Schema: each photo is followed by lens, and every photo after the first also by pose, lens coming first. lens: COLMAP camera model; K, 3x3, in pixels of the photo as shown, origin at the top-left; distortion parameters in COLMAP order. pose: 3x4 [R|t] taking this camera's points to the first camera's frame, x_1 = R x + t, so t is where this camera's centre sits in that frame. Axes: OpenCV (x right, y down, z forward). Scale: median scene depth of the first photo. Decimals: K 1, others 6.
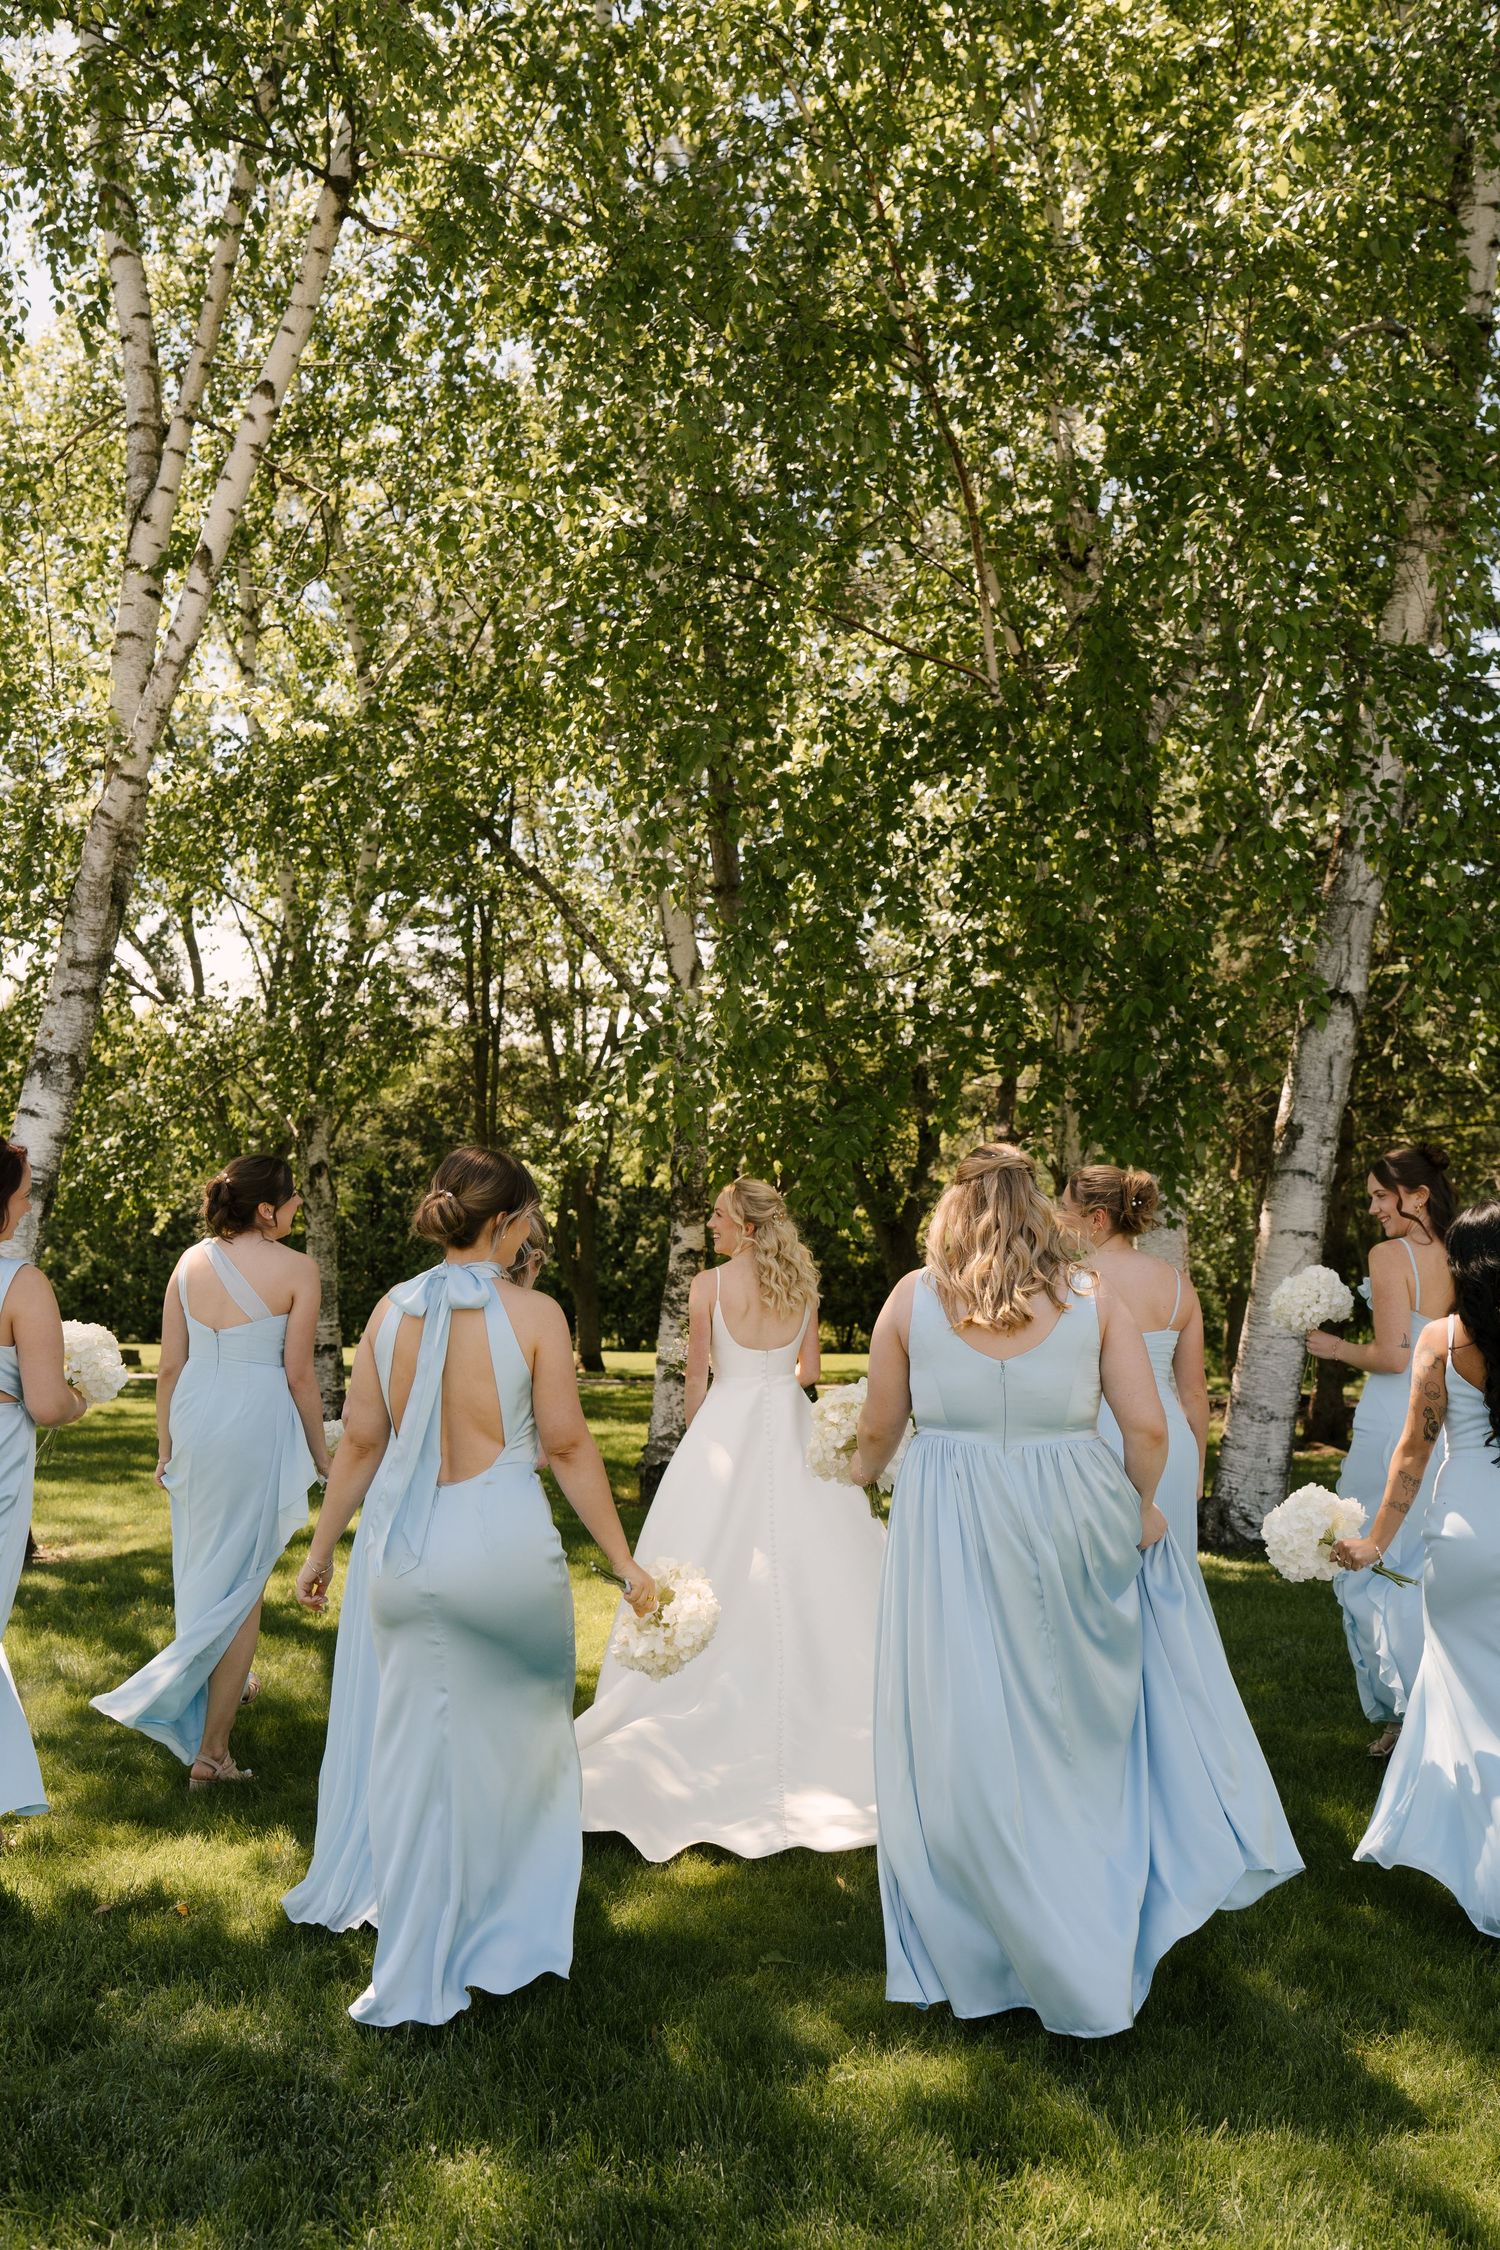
lens RADIAL K [[1859.5, 0, 747.3], [0, 1859.5, 1121.1], [0, 0, 1]] dist [-0.002269, 0.000344]
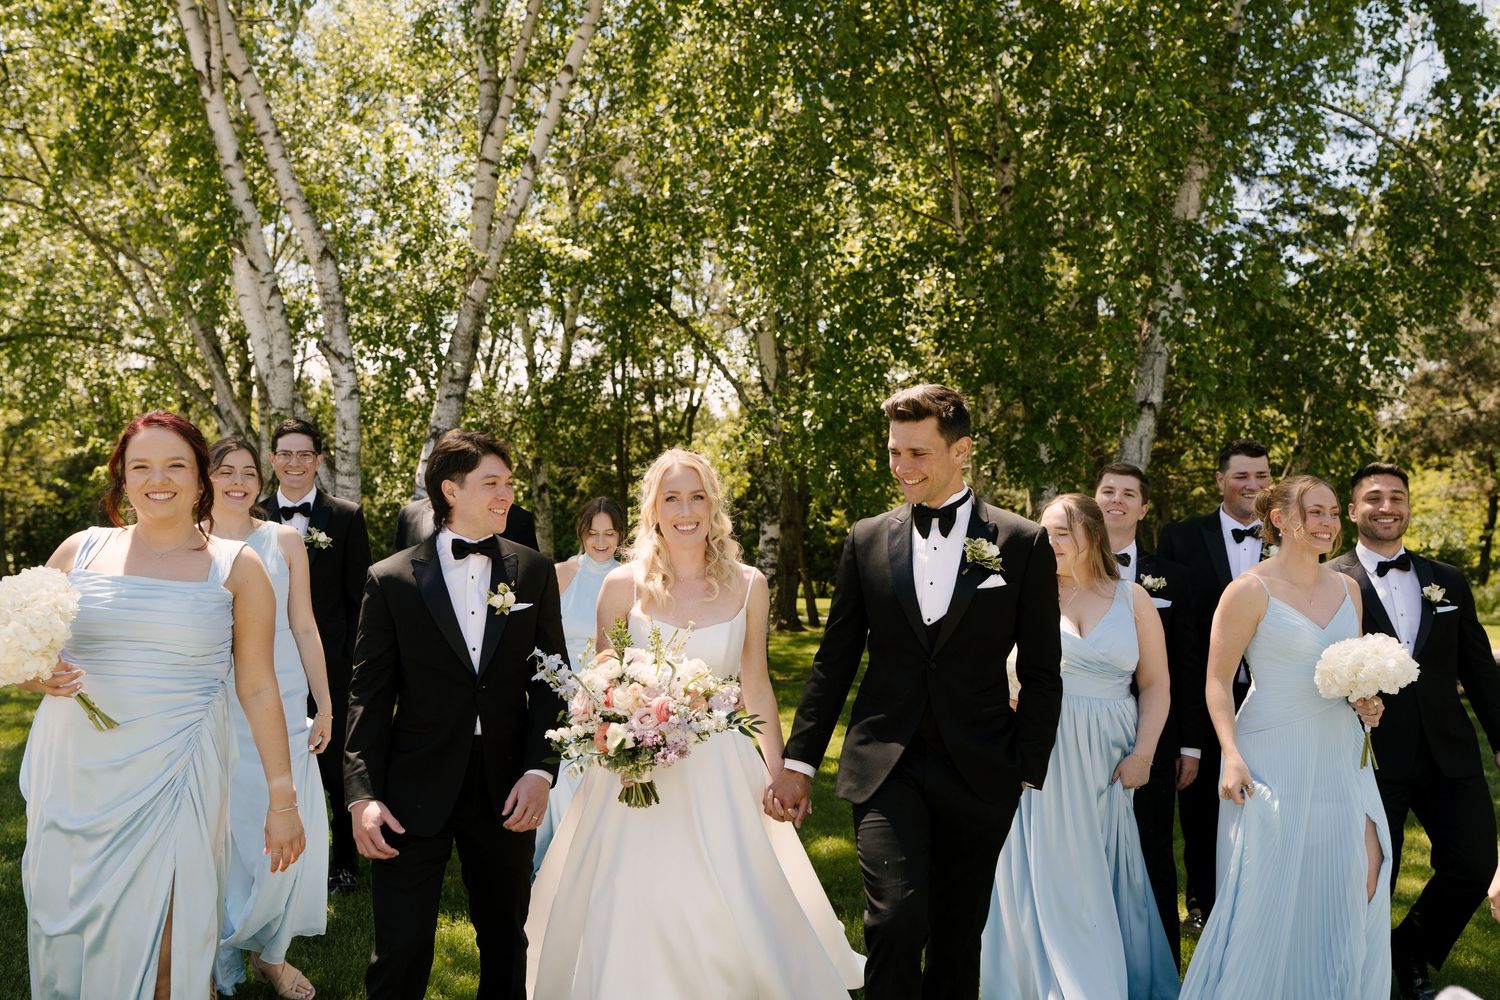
lens RADIAL K [[1187.4, 0, 750.4], [0, 1187.4, 506.0], [0, 0, 1]] dist [-0.005338, -0.000855]
pose [[0.999919, 0.009132, -0.008850, -0.058089], [-0.008723, 0.998936, 0.045277, -0.016473], [0.009254, -0.045196, 0.998935, -0.166627]]
